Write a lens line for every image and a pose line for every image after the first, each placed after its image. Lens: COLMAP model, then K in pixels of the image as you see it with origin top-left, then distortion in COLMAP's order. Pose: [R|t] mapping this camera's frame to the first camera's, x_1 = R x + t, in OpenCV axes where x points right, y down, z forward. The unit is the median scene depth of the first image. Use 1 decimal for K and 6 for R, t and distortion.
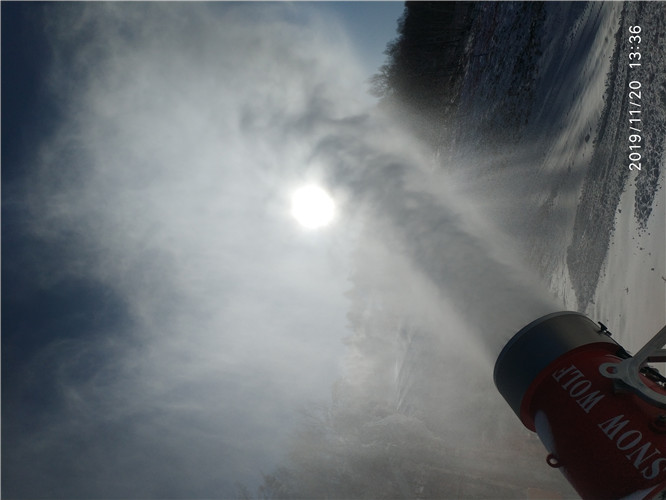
lens RADIAL K [[540.4, 0, 333.0], [0, 540.4, 250.0], [0, 0, 1]] dist [0.026054, -0.004826]
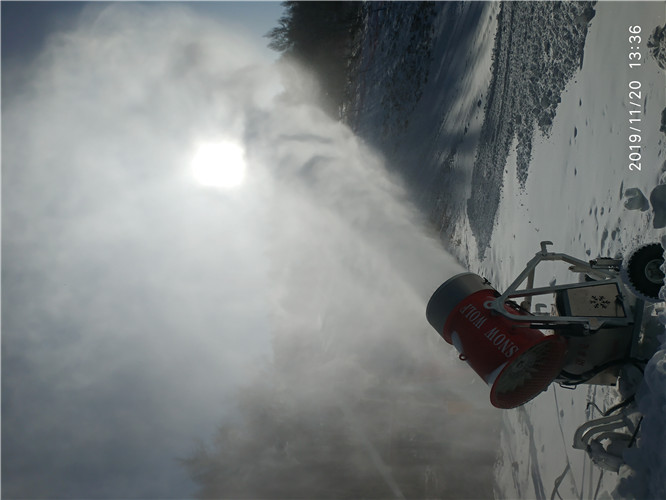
lens RADIAL K [[540.4, 0, 333.0], [0, 540.4, 250.0], [0, 0, 1]] dist [0.026054, -0.004826]
pose [[0.984330, -0.080611, 0.156830, -0.038454], [0.067497, 0.993899, 0.087225, -0.021461], [-0.162905, -0.075273, 0.983766, -0.094966]]
